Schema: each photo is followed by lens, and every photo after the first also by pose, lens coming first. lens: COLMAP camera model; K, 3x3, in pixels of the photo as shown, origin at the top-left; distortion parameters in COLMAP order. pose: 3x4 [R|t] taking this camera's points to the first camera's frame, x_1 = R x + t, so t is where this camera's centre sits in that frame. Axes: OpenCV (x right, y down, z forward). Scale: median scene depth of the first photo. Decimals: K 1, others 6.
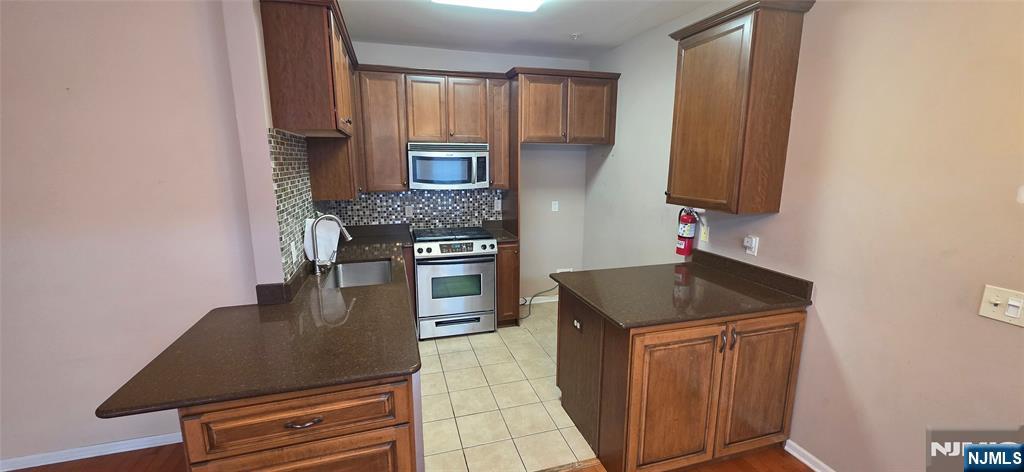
lens RADIAL K [[407.8, 0, 511.0], [0, 407.8, 239.3], [0, 0, 1]] dist [0.000012, 0.000173]
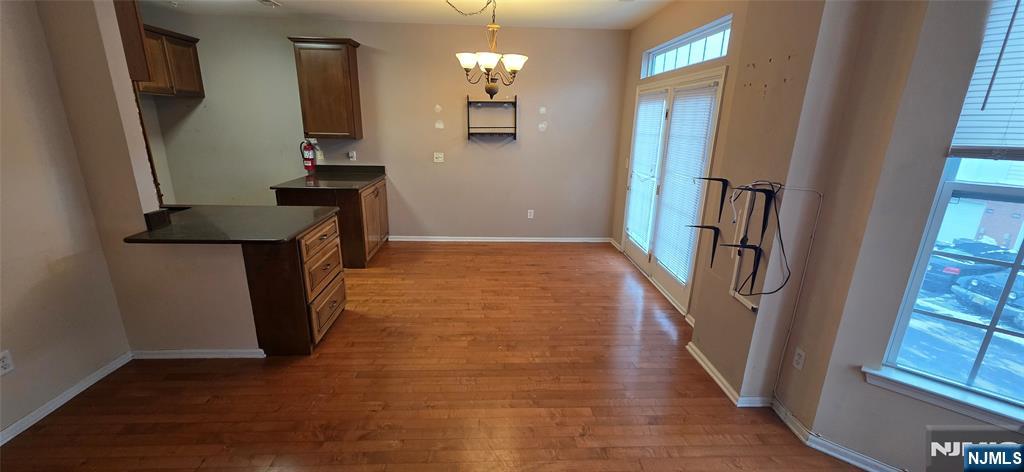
lens RADIAL K [[407.8, 0, 511.0], [0, 407.8, 239.3], [0, 0, 1]] dist [0.000012, 0.000173]
pose [[0.237300, -0.268933, 0.933469, -1.083763], [0.164621, 0.958150, 0.234196, 0.058500], [-0.957386, 0.098094, 0.271641, -0.249720]]
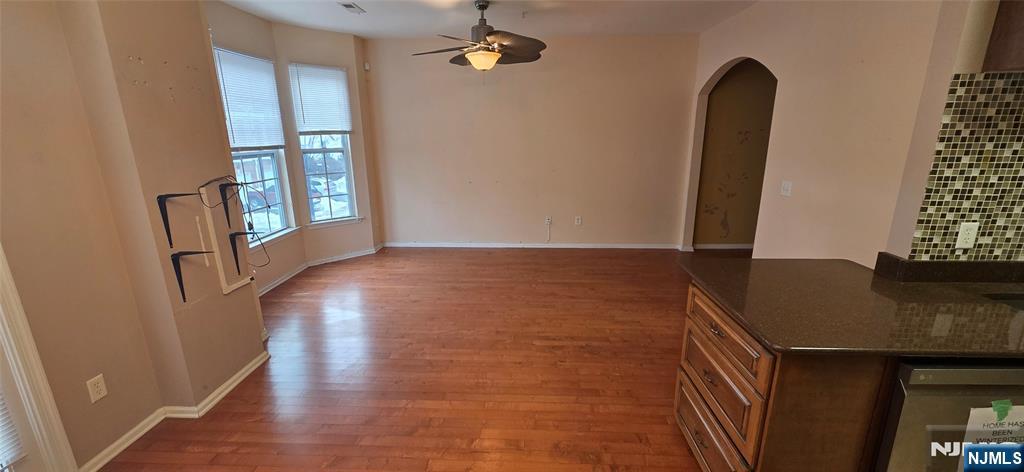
lens RADIAL K [[407.8, 0, 511.0], [0, 407.8, 239.3], [0, 0, 1]] dist [0.000012, 0.000173]
pose [[-0.324123, 0.243534, -0.914131, 0.355948], [-0.174176, 0.934415, 0.310696, -0.039528], [0.929842, 0.259923, -0.260448, 0.312214]]
